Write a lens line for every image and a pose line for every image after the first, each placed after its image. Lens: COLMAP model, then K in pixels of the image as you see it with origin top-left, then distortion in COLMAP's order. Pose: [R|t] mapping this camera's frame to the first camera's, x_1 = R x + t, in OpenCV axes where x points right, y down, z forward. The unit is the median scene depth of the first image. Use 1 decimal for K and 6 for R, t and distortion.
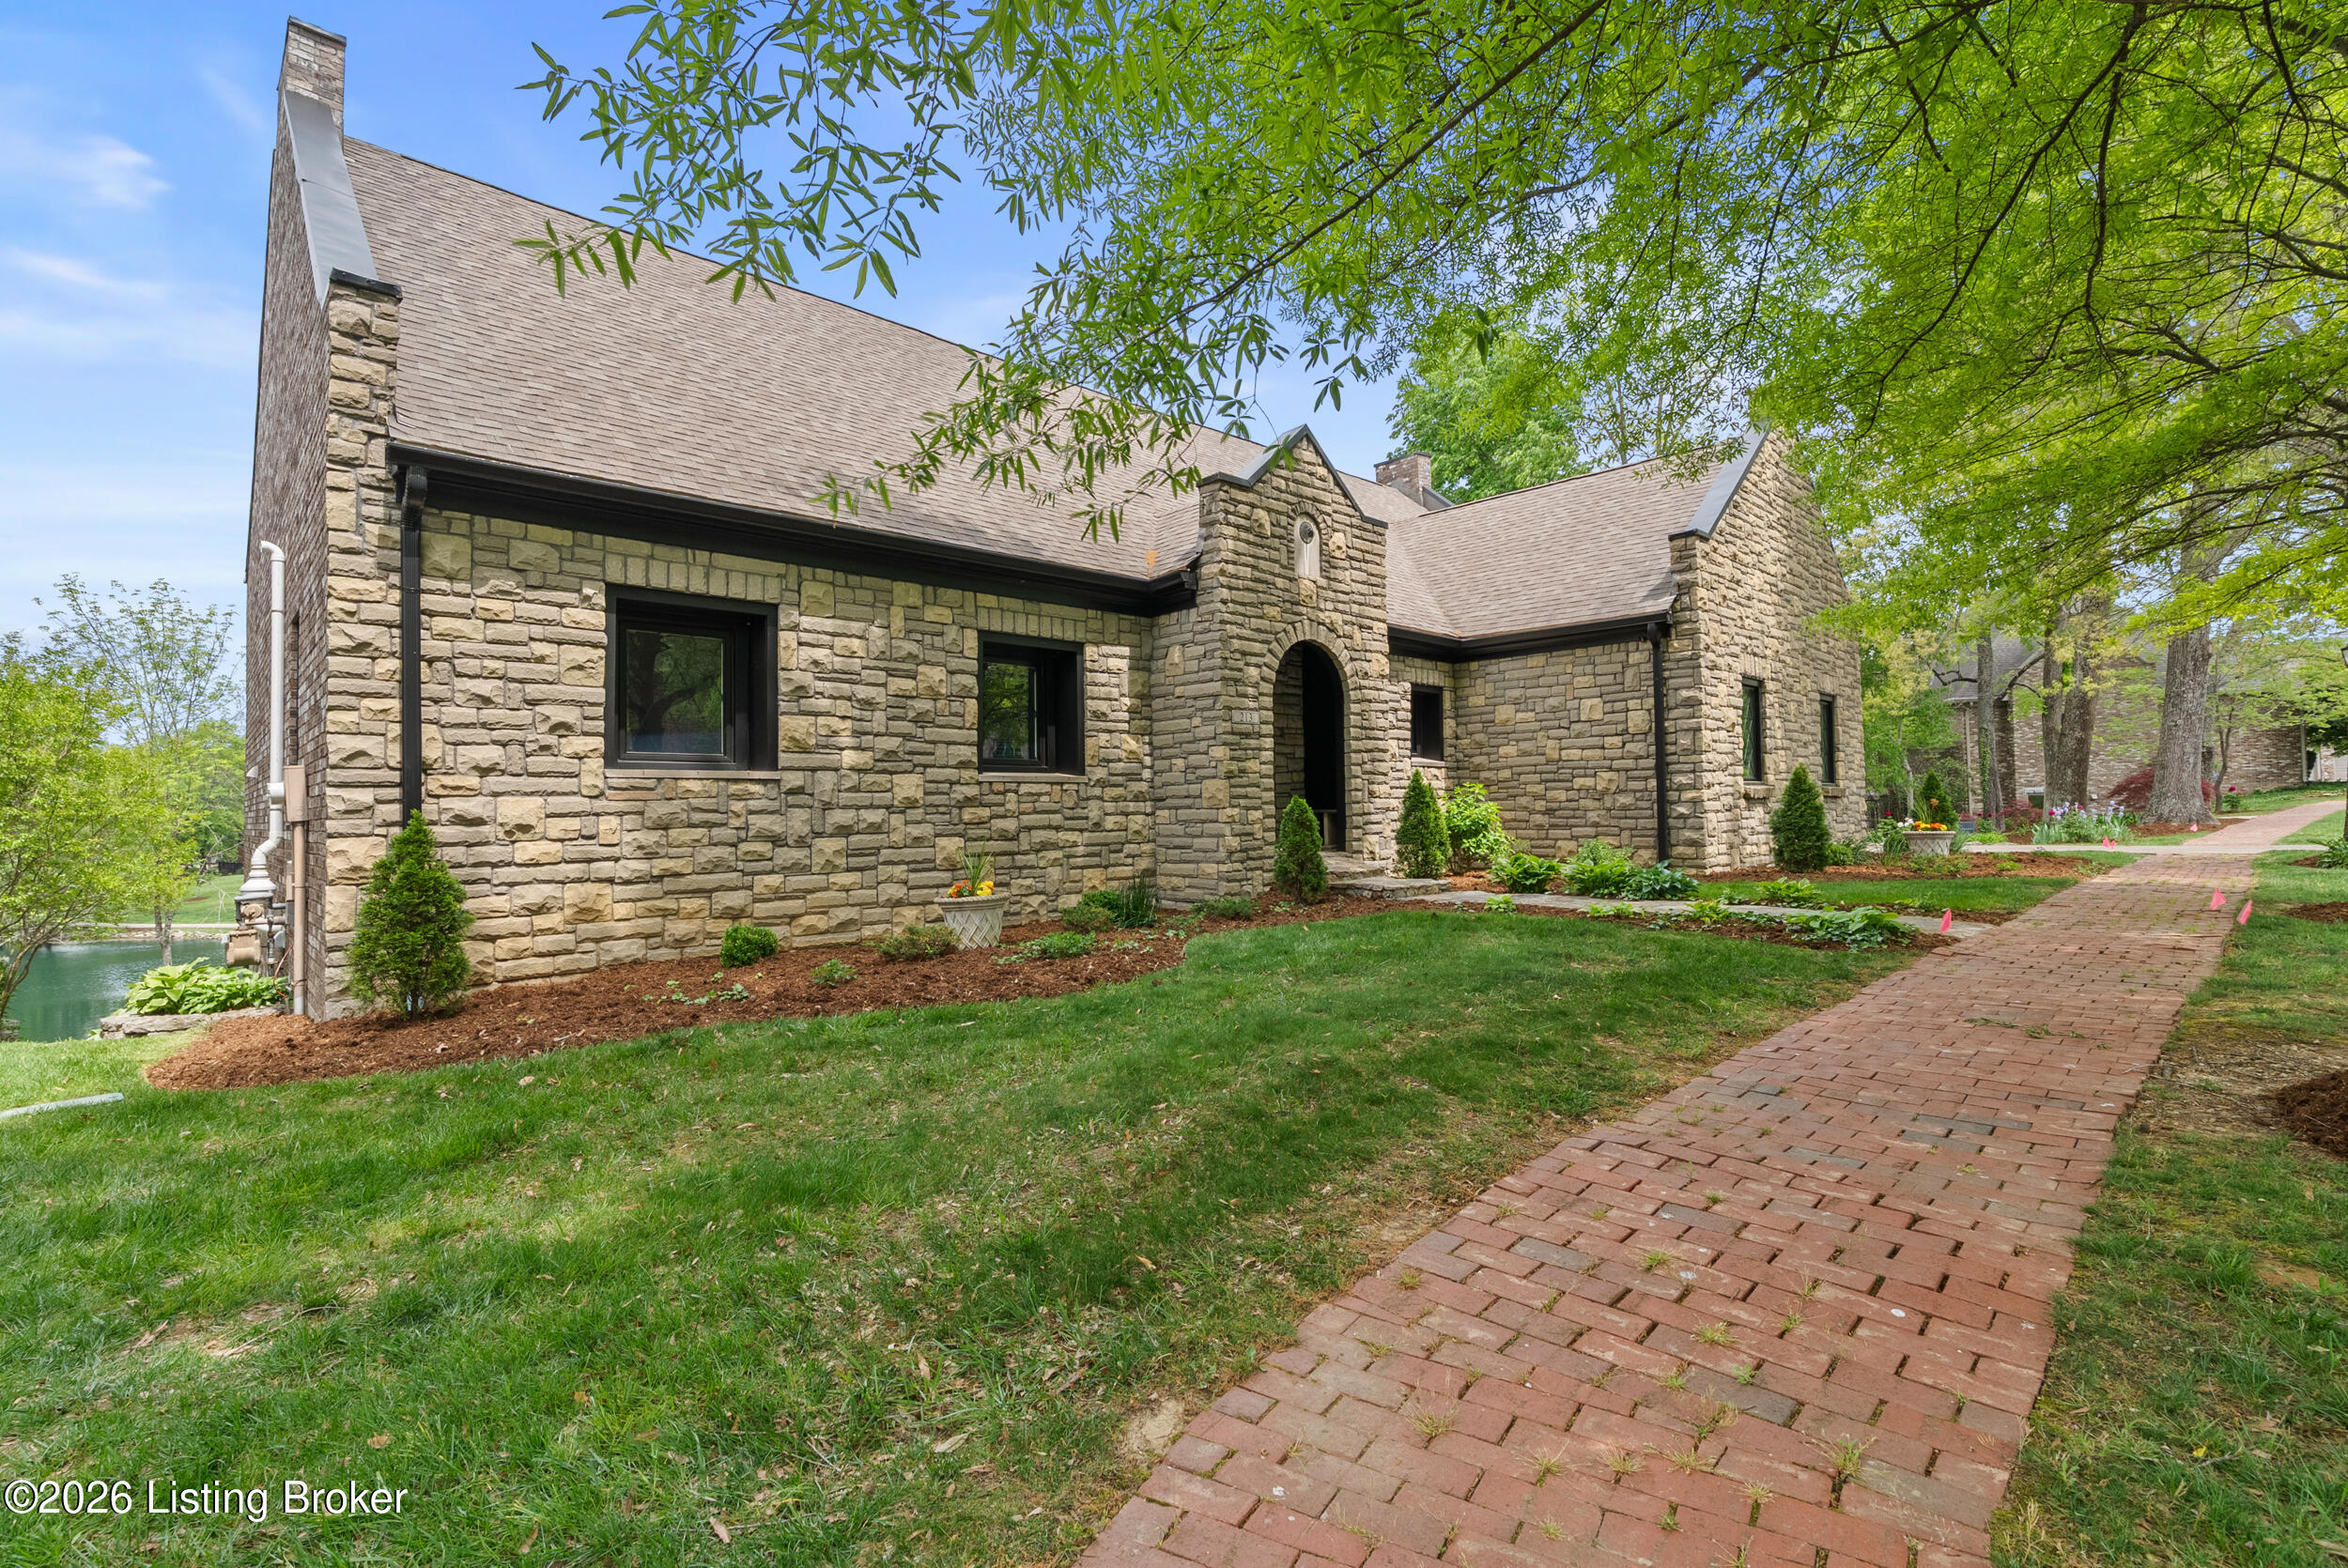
lens RADIAL K [[1067.7, 0, 1174.2], [0, 1067.7, 787.6], [0, 0, 1]] dist [-0.006515, 0.003010]
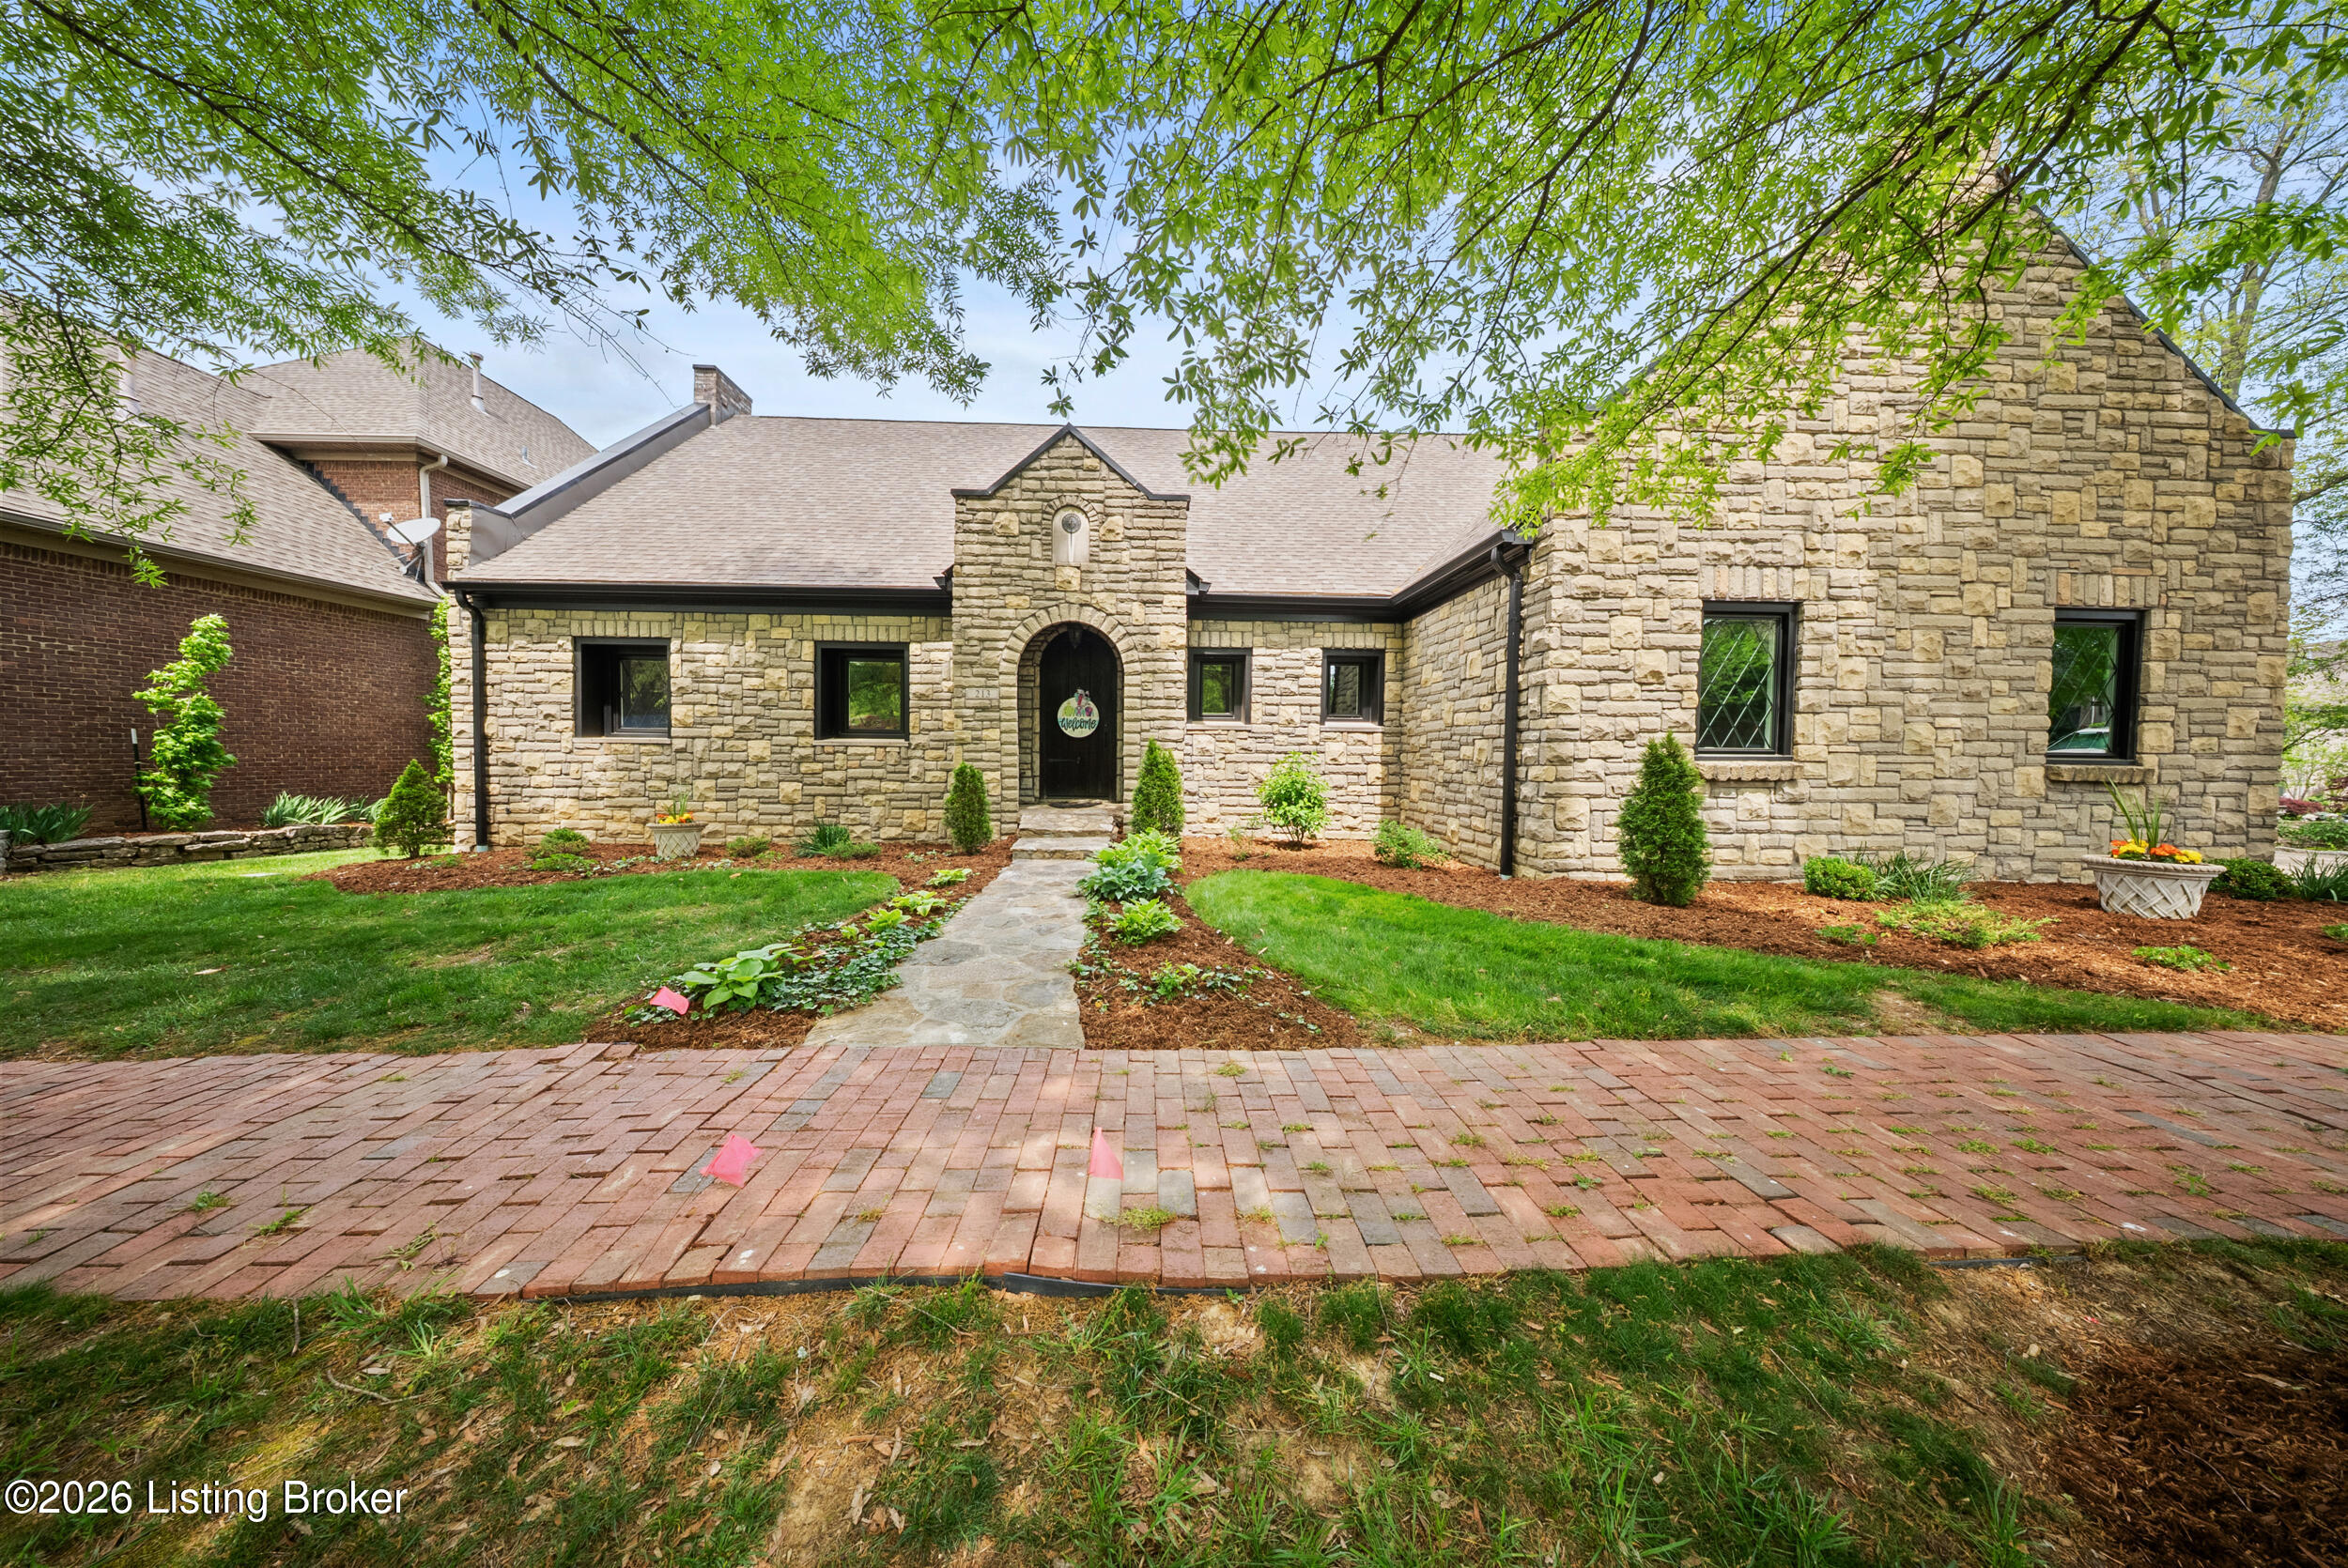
lens RADIAL K [[690.2, 0, 1167.8], [0, 690.2, 780.6], [0, 0, 1]] dist [0.001680, 0.000007]
pose [[0.747837, 0.050053, -0.661993, 0.852350], [-0.006766, 0.997677, 0.067790, -0.026226], [0.663848, -0.046217, 0.746438, 0.641526]]
